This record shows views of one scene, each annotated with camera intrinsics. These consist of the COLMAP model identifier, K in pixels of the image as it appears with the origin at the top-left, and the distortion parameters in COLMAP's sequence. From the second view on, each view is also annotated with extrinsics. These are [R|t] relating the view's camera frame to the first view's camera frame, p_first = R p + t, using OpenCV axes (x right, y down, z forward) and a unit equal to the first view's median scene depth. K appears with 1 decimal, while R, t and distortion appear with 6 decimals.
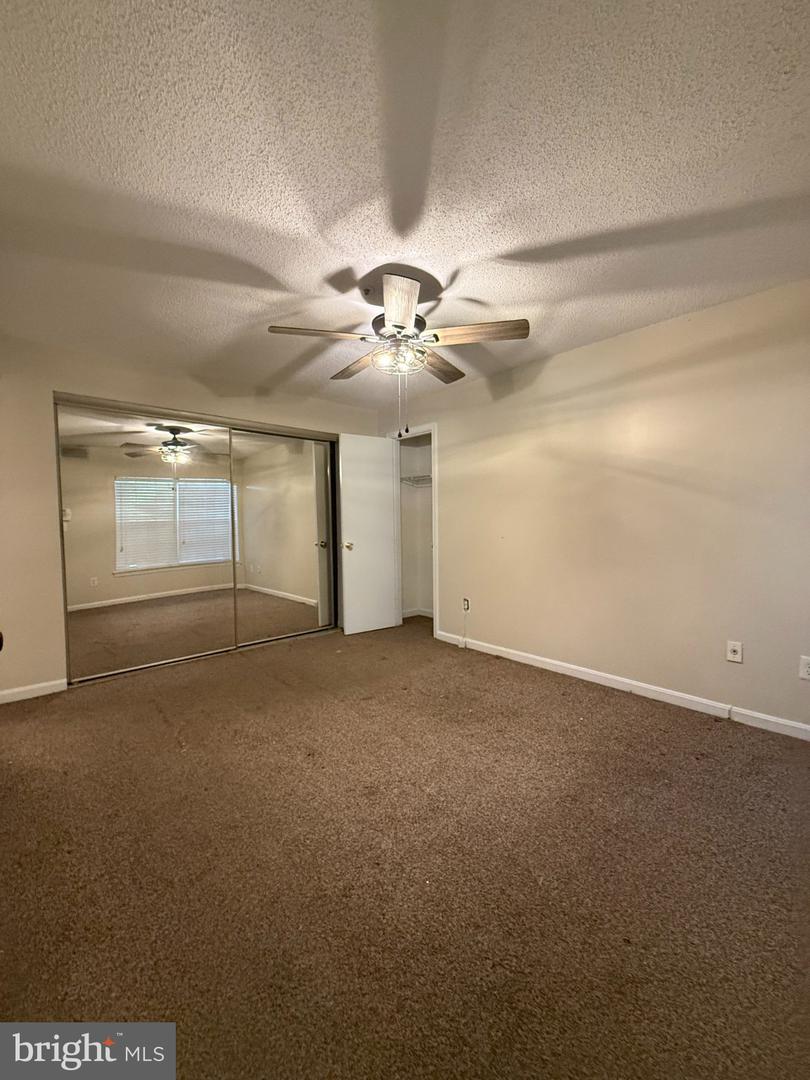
lens RADIAL K [[432.4, 0, 405.0], [0, 432.4, 540.0], [0, 0, 1]] dist [0.000237, 0.000139]
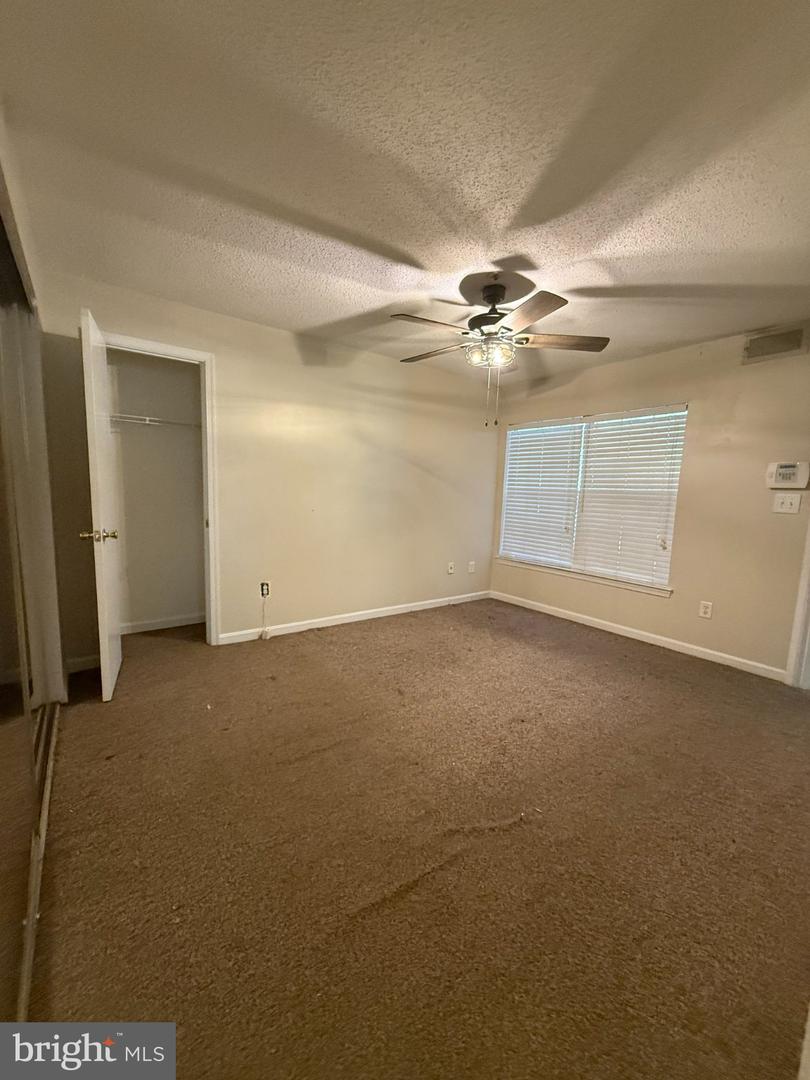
lens RADIAL K [[432.4, 0, 405.0], [0, 432.4, 540.0], [0, 0, 1]] dist [0.000237, 0.000139]
pose [[0.091562, -0.102123, 0.990549, -0.825475], [0.010673, 0.994771, 0.101572, -0.040367], [-0.995742, 0.001272, 0.092173, 0.778223]]
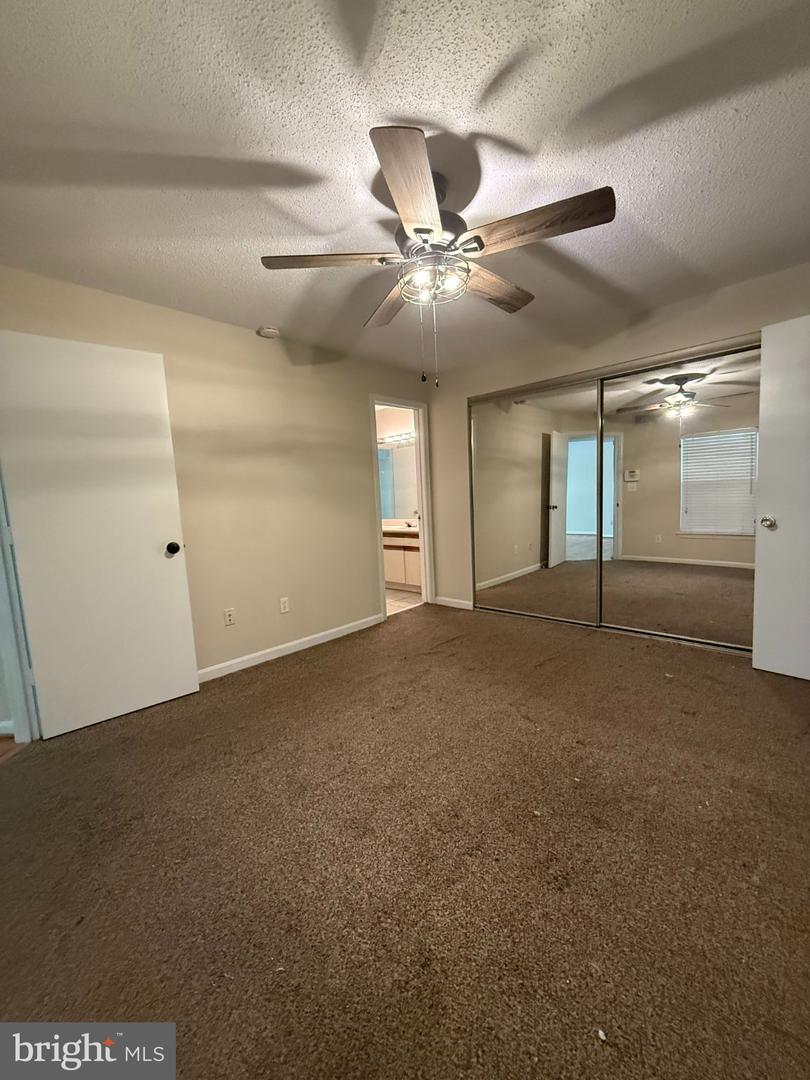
lens RADIAL K [[432.4, 0, 405.0], [0, 432.4, 540.0], [0, 0, 1]] dist [0.000237, 0.000139]
pose [[0.083908, 0.107512, -0.990657, 0.543803], [-0.002932, 0.994185, 0.107646, -0.033184], [0.996469, -0.006128, 0.083735, 0.613160]]
